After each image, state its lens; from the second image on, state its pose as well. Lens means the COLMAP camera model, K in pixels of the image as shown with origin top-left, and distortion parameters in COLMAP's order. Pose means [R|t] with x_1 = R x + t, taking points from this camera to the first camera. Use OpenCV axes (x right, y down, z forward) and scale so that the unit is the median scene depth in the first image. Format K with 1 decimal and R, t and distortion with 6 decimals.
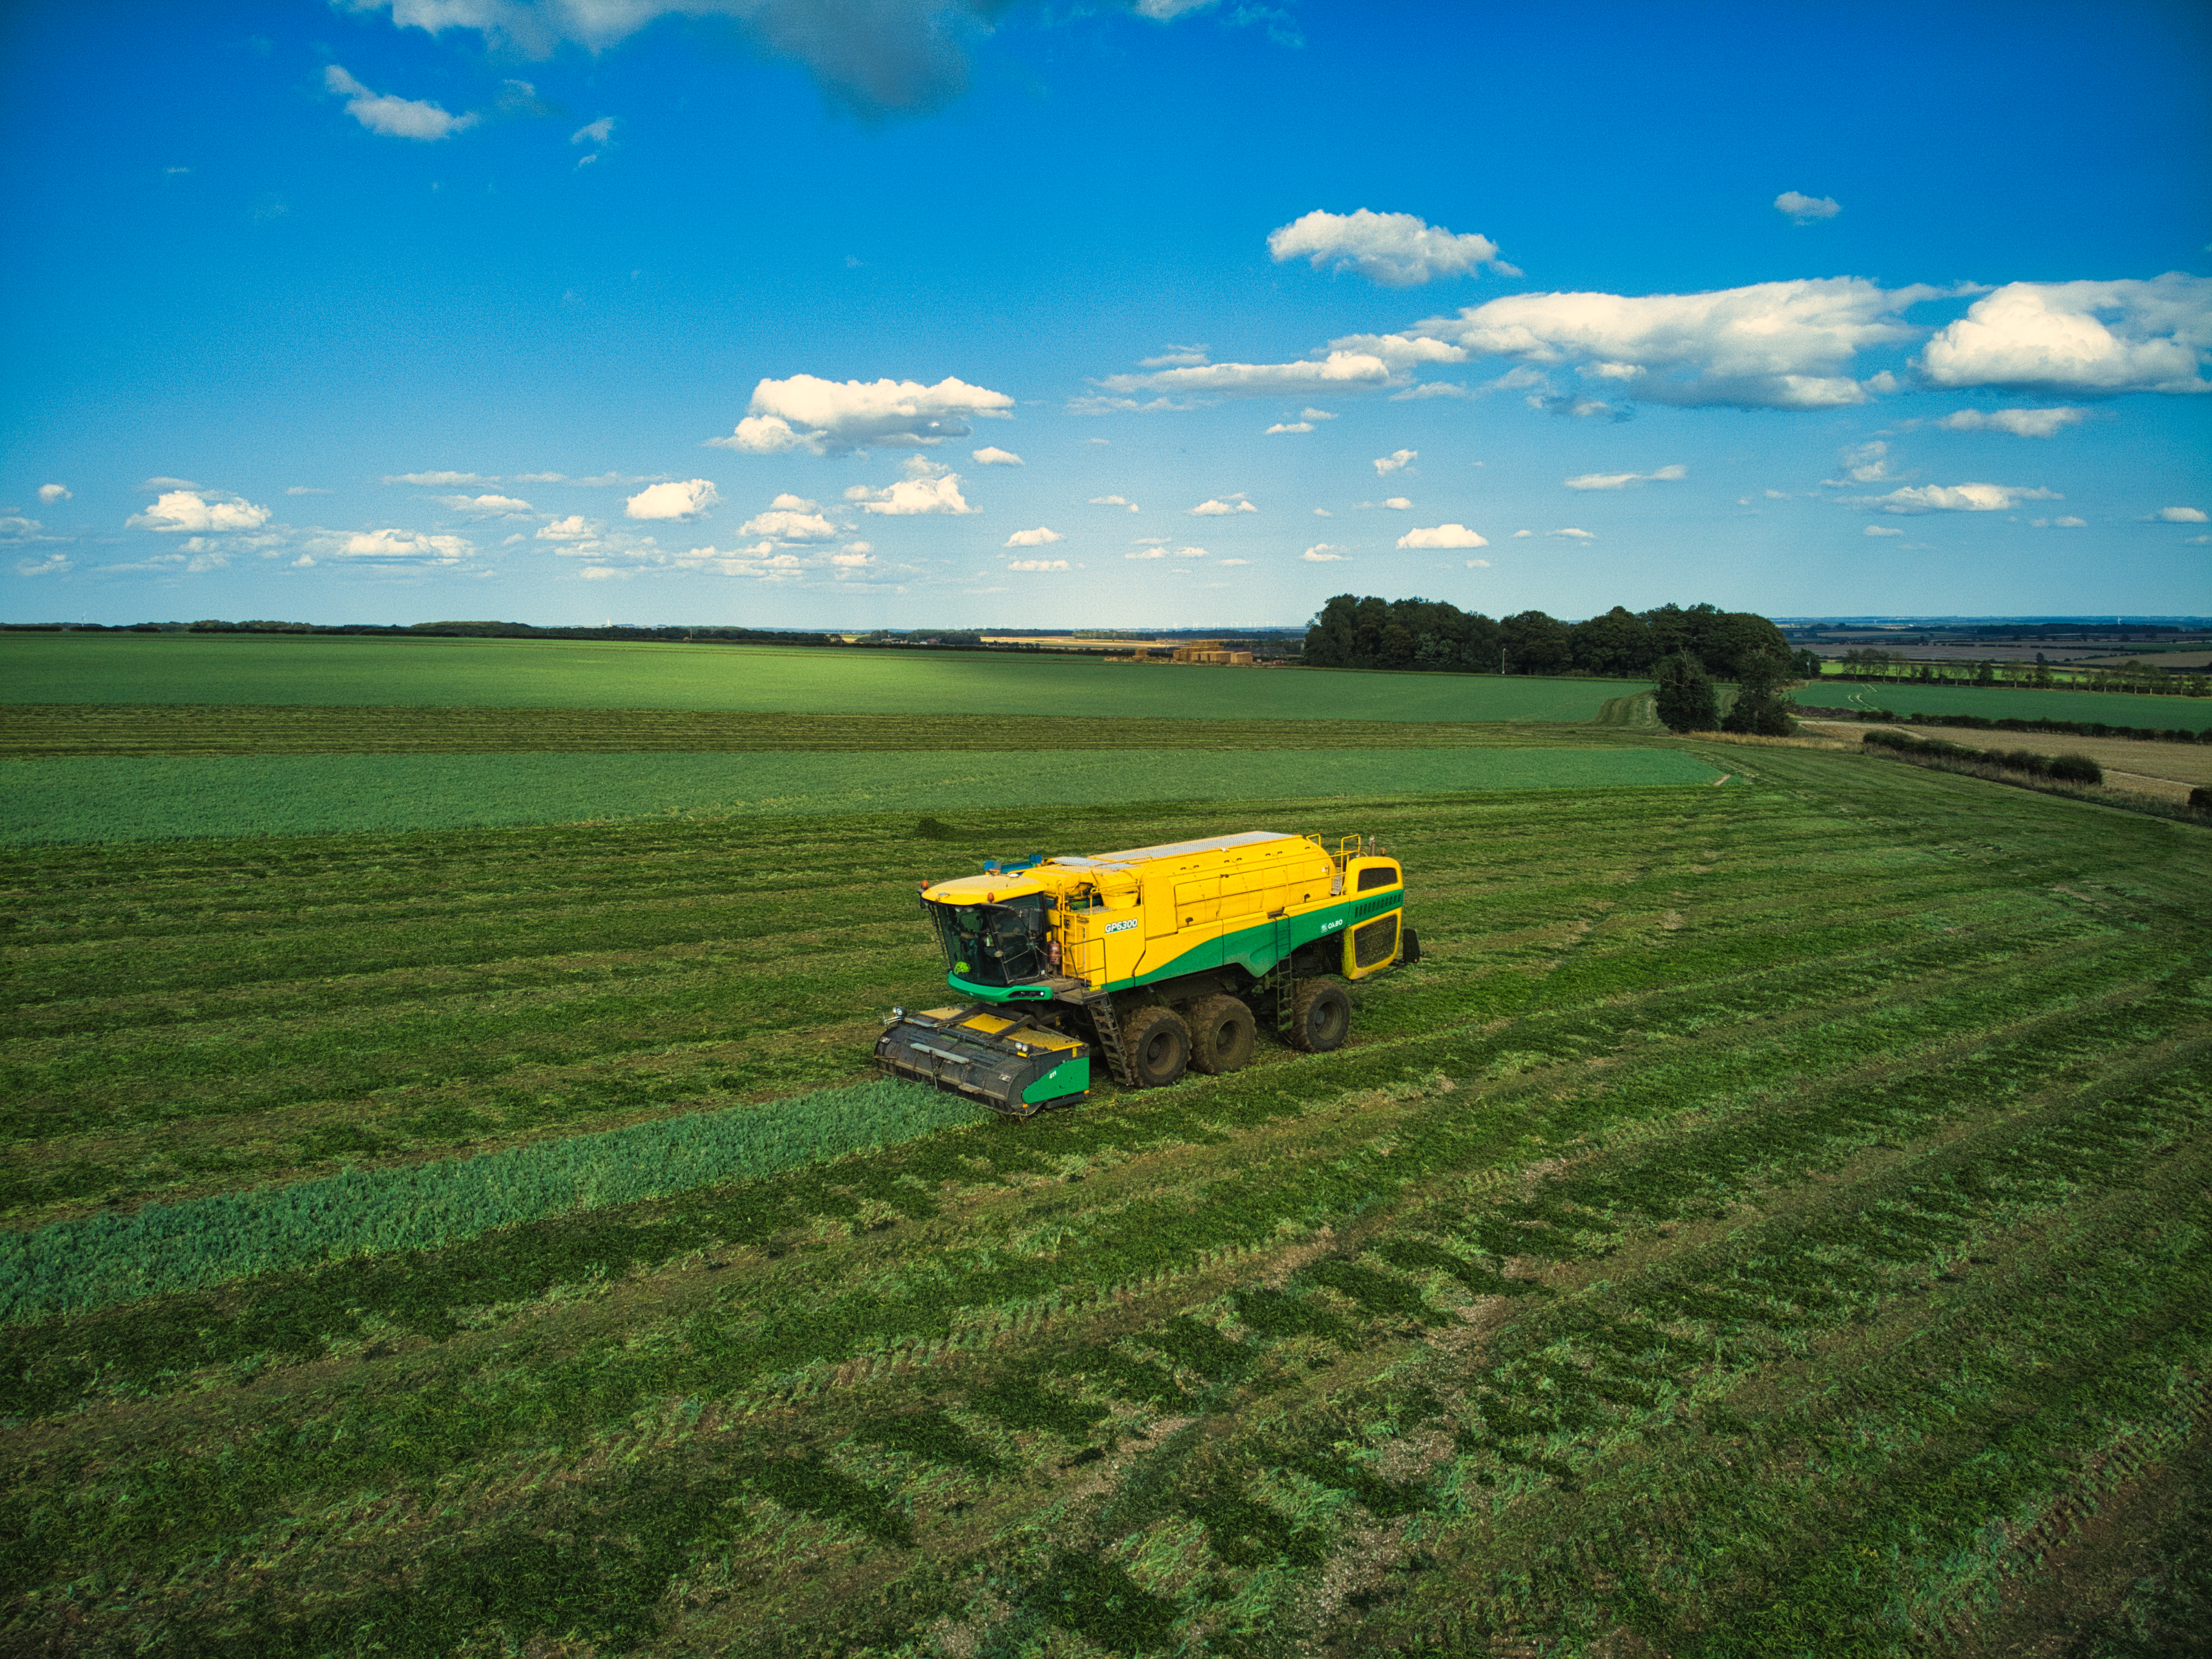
lens RADIAL K [[1590.2, 0, 1106.9], [0, 1590.2, 858.5], [0, 0, 1]] dist [0.100282, -0.200367]
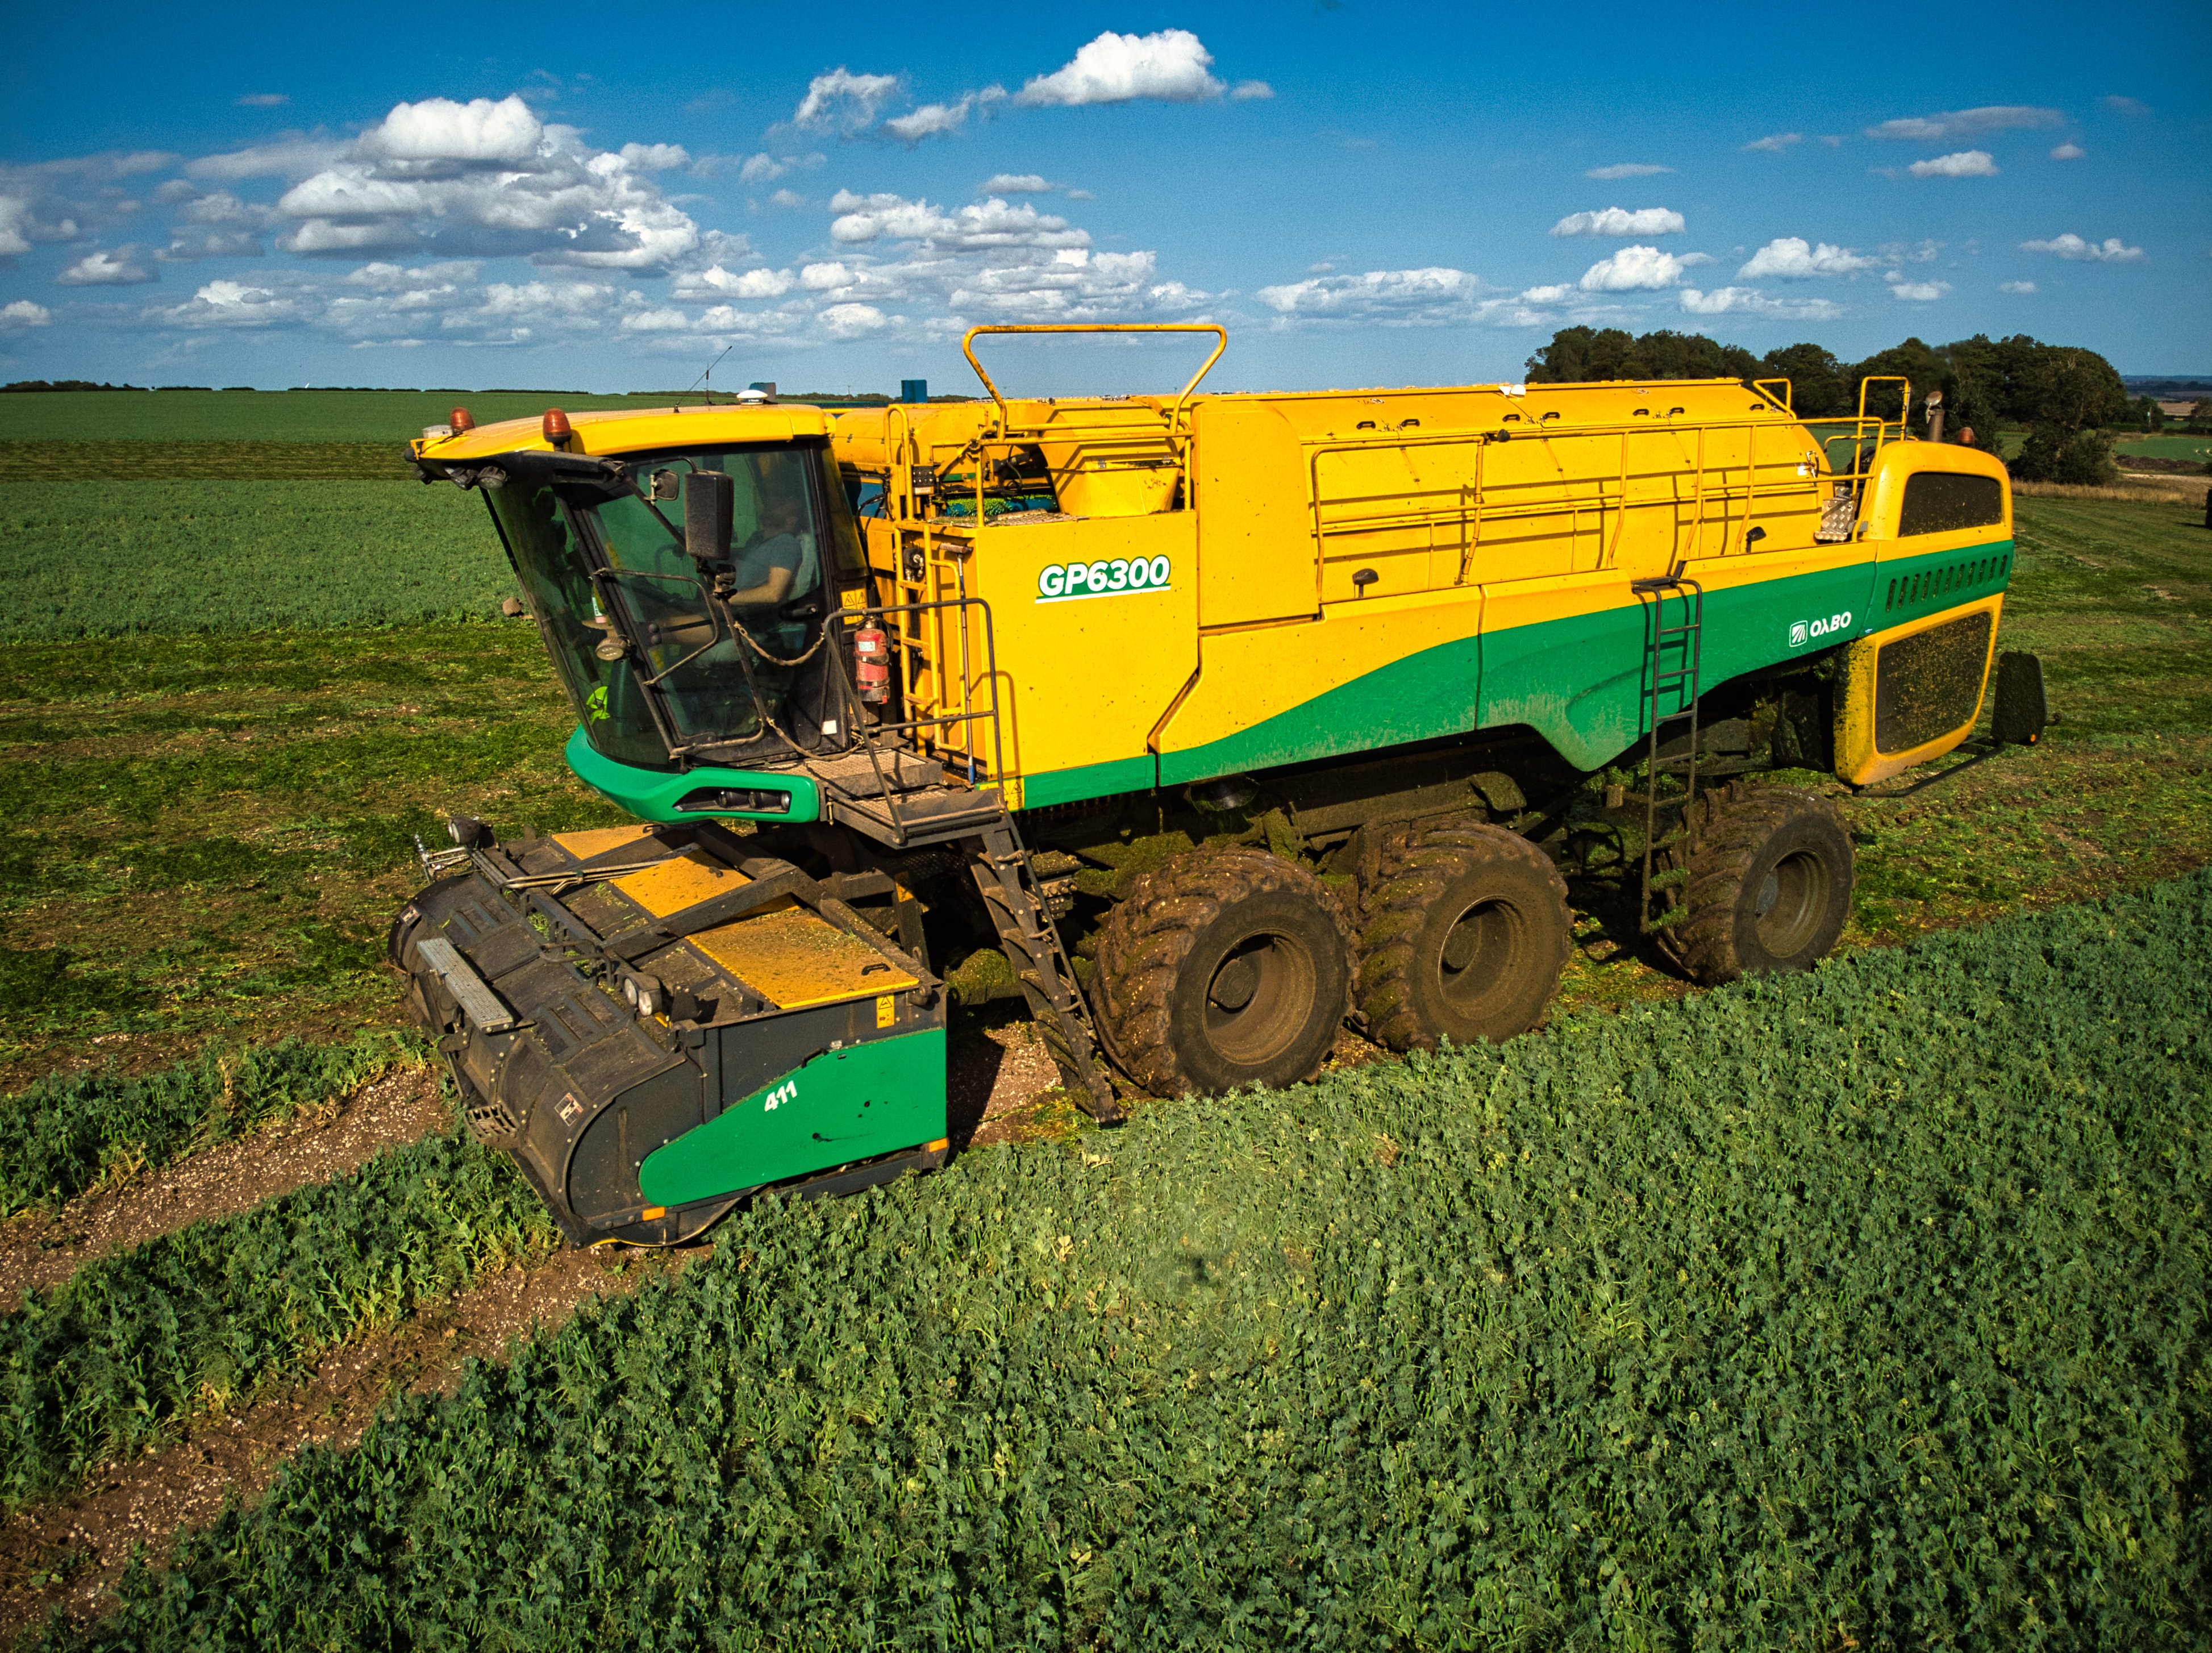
lens RADIAL K [[1590.2, 0, 1106.9], [0, 1590.2, 855.5], [0, 0, 1]] dist [0.100282, -0.200367]
pose [[0.978680, 0.043128, -0.200812, 0.060580], [-0.016785, 0.991230, 0.131080, 0.047253], [0.204704, -0.124915, 0.970821, 0.612163]]
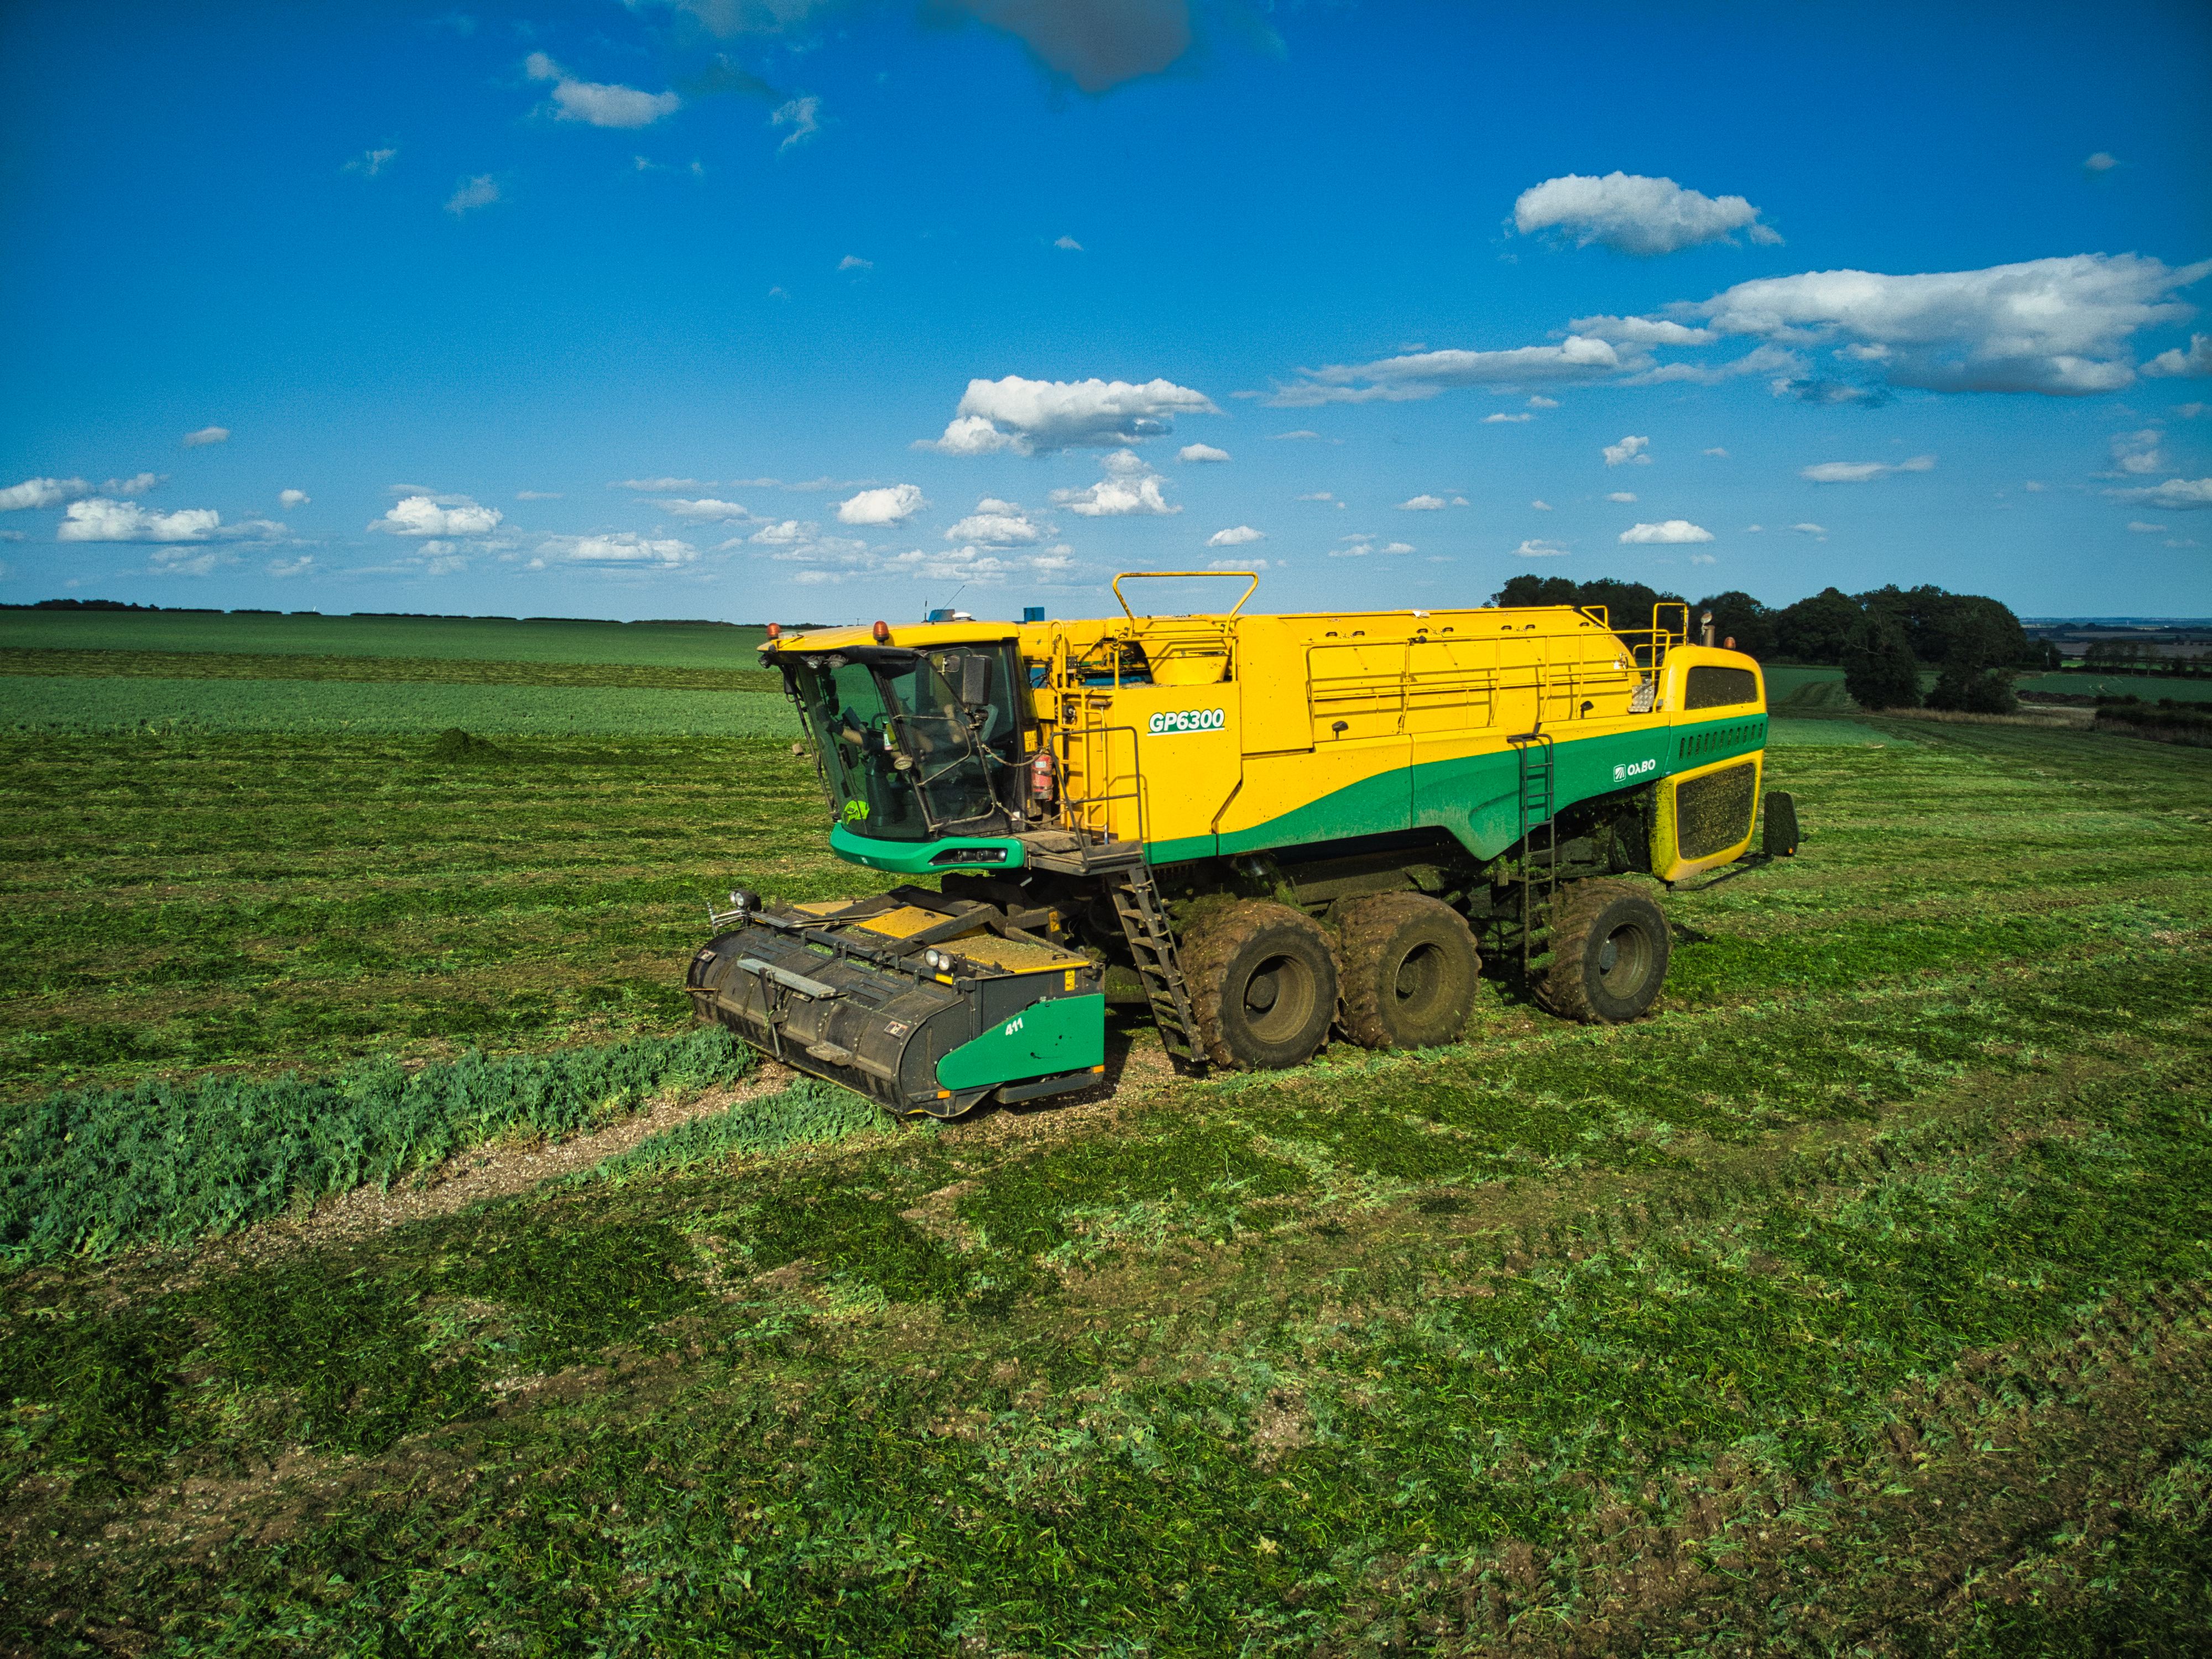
lens RADIAL K [[1566.1, 0, 1032.7], [0, 1566.1, 876.0], [0, 0, 1]] dist [-0.001040, -0.001146]
pose [[0.983869, 0.009092, -0.178661, 0.040709], [-0.007986, 0.999944, 0.006911, 0.073345], [0.178714, -0.005373, 0.983886, 0.464535]]
